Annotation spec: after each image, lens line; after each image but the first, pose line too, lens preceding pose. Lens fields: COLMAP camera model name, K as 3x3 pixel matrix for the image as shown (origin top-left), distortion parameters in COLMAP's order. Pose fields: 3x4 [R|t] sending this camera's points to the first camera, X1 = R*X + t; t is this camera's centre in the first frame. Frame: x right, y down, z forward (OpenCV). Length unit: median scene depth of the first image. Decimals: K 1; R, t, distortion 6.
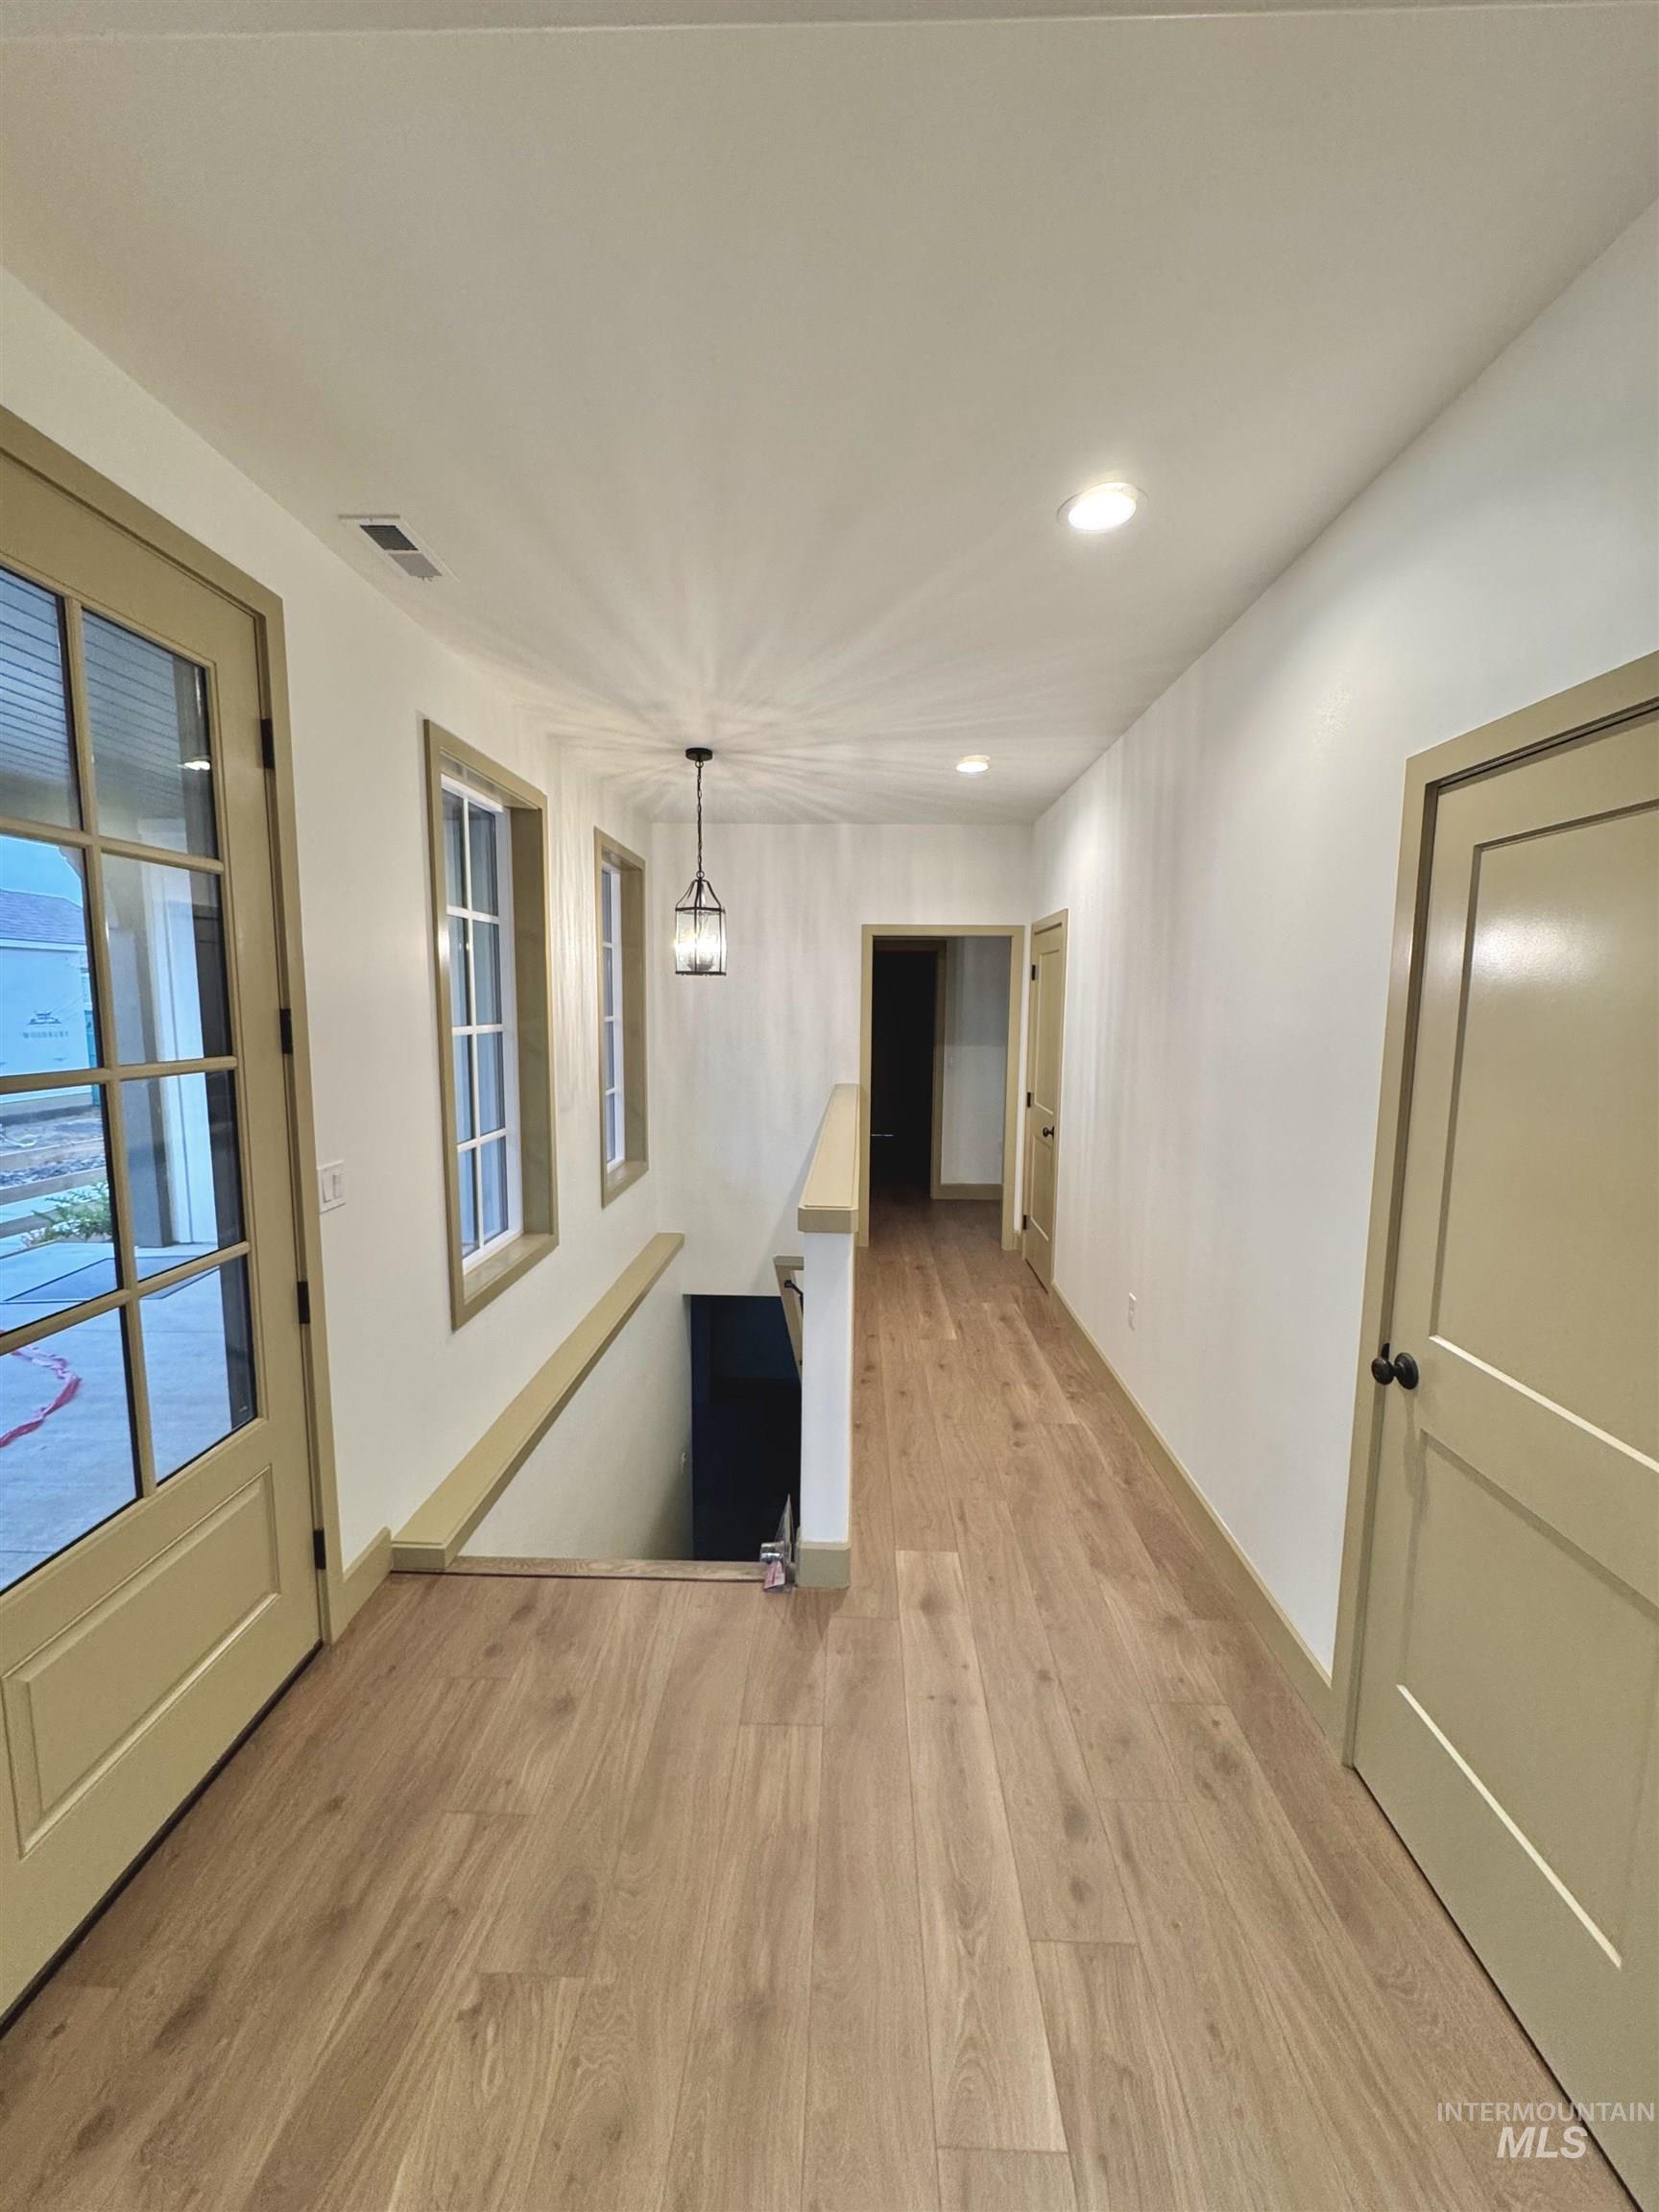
lens RADIAL K [[877.7, 0, 833.9], [0, 877.7, 1103.6], [0, 0, 1]] dist [-0.004380, 0.000310]
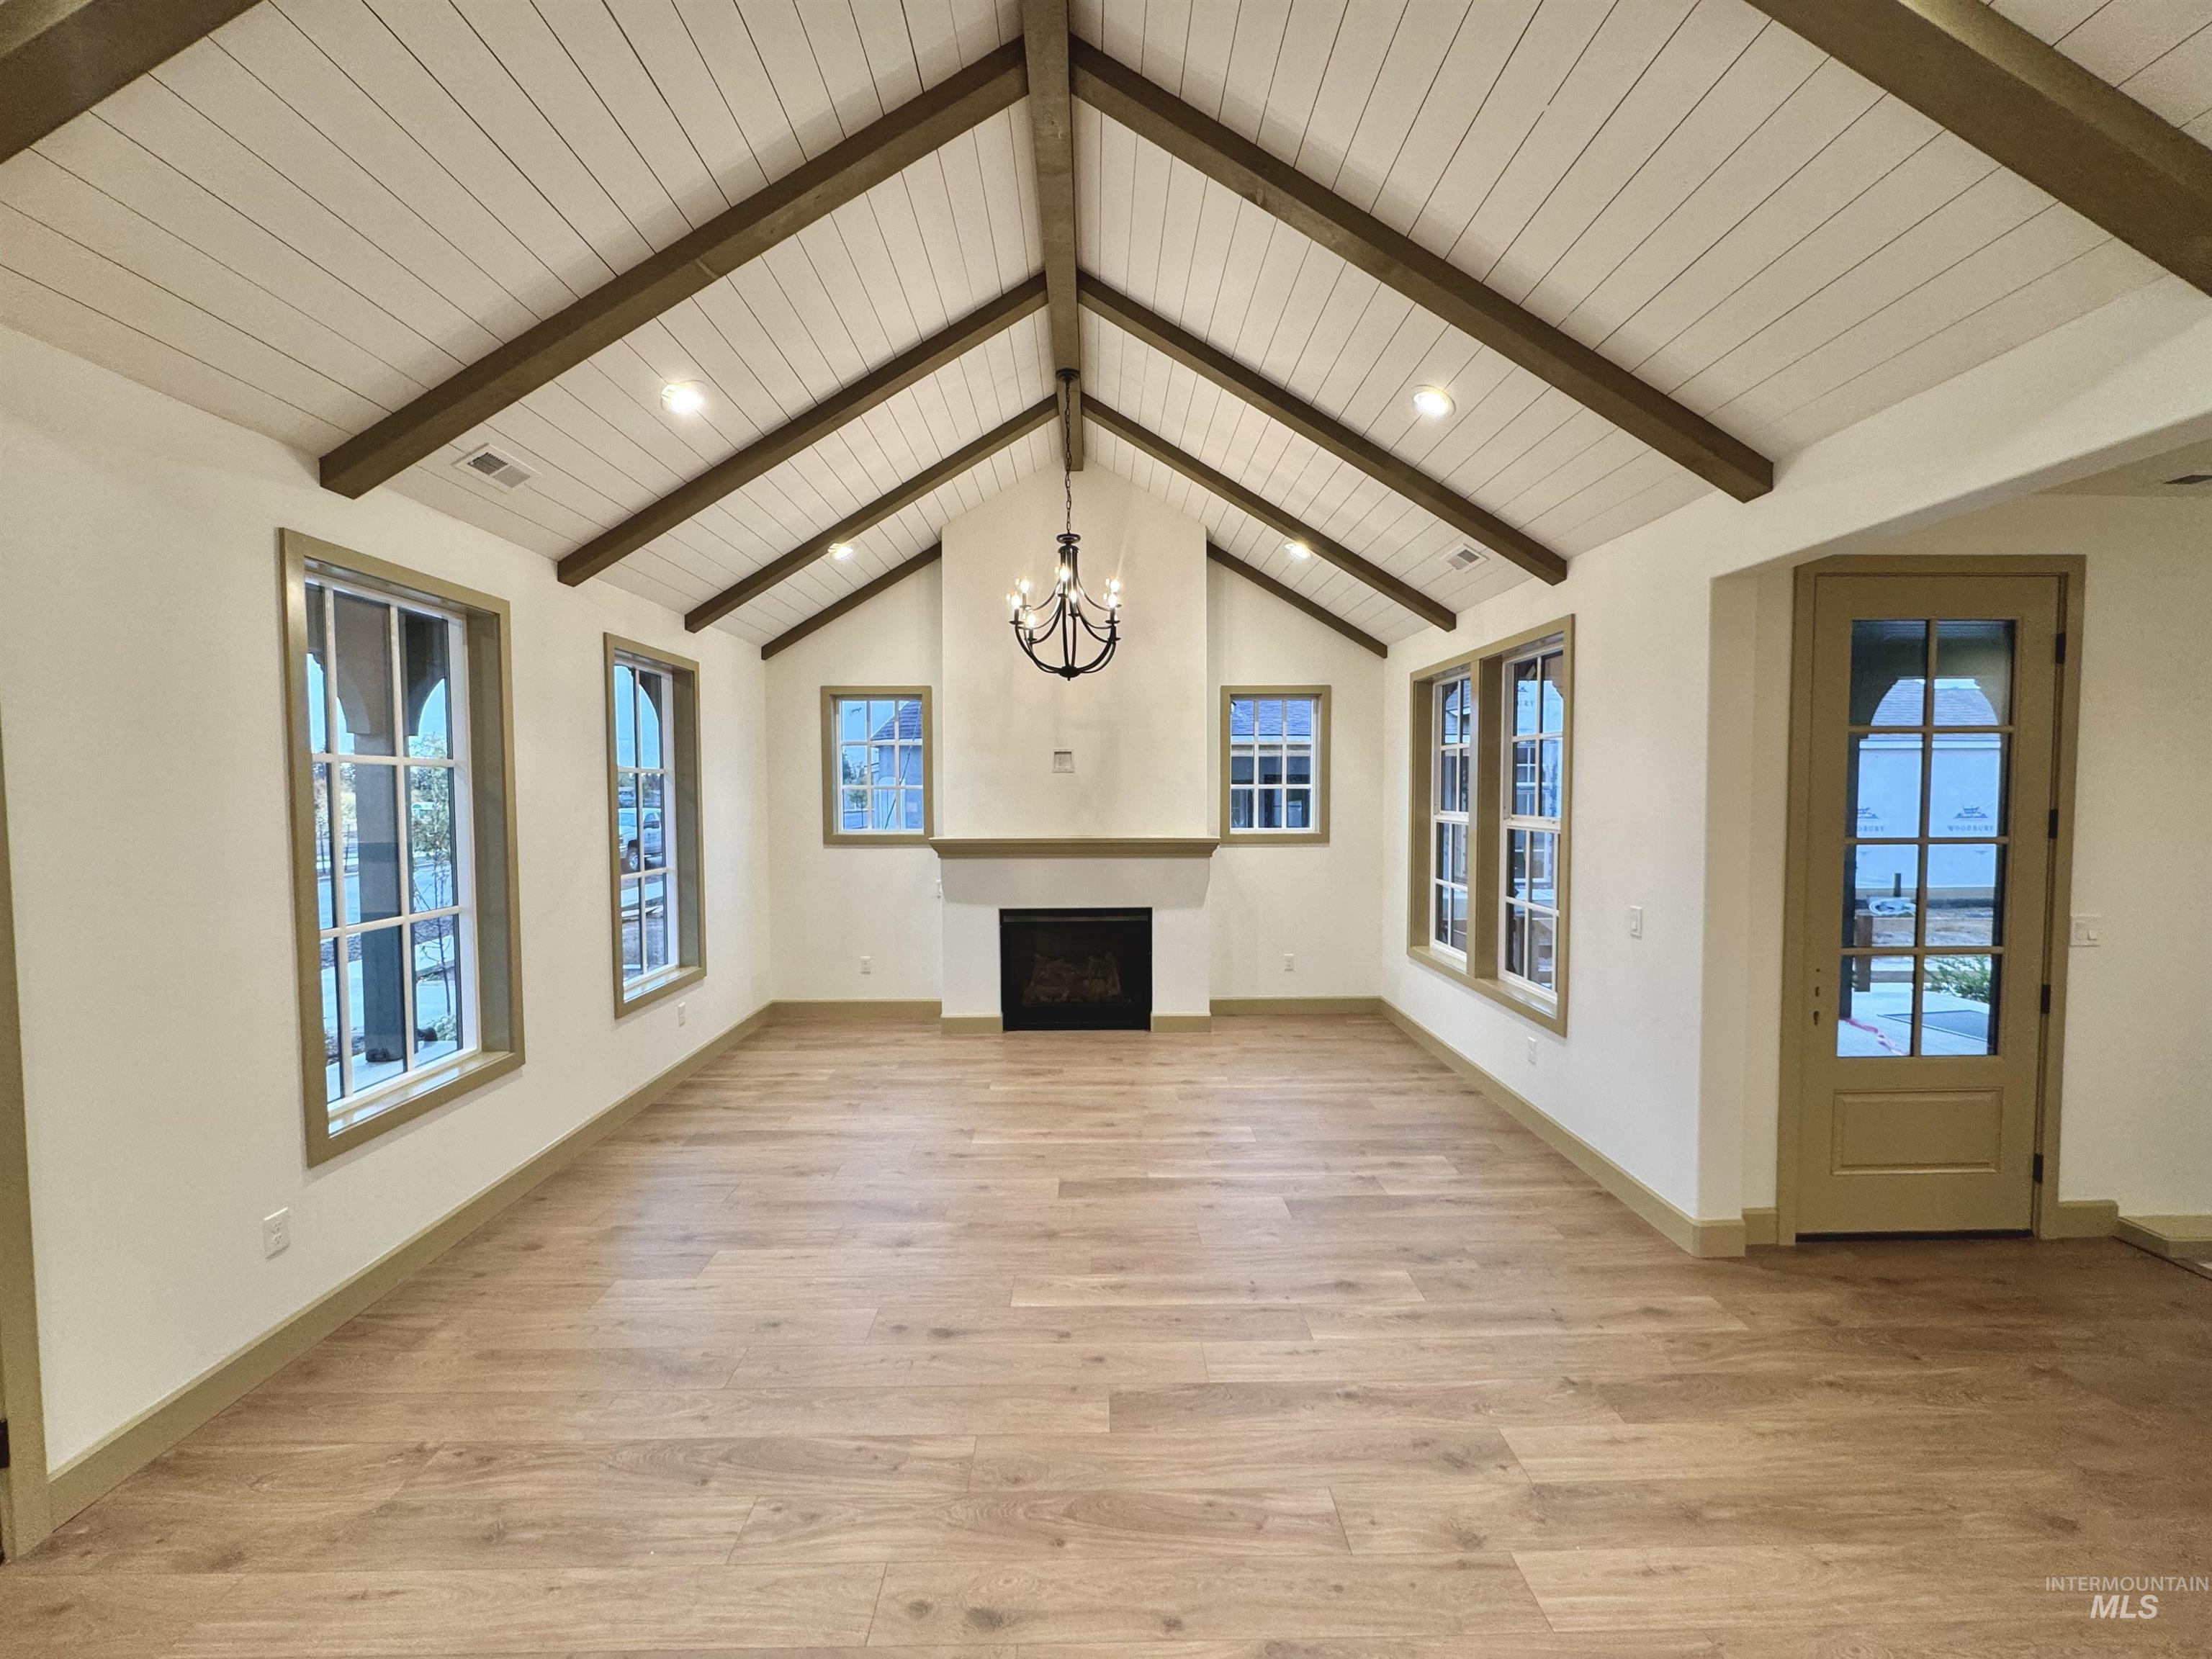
lens RADIAL K [[877.7, 0, 1108.5], [0, 877.7, 827.0], [0, 0, 1]] dist [-0.004380, 0.000310]
pose [[0.048649, 0.035039, -0.998201, 0.892040], [-0.114479, 0.992994, 0.029276, 0.074381], [0.992234, 0.112849, 0.052319, -0.800422]]
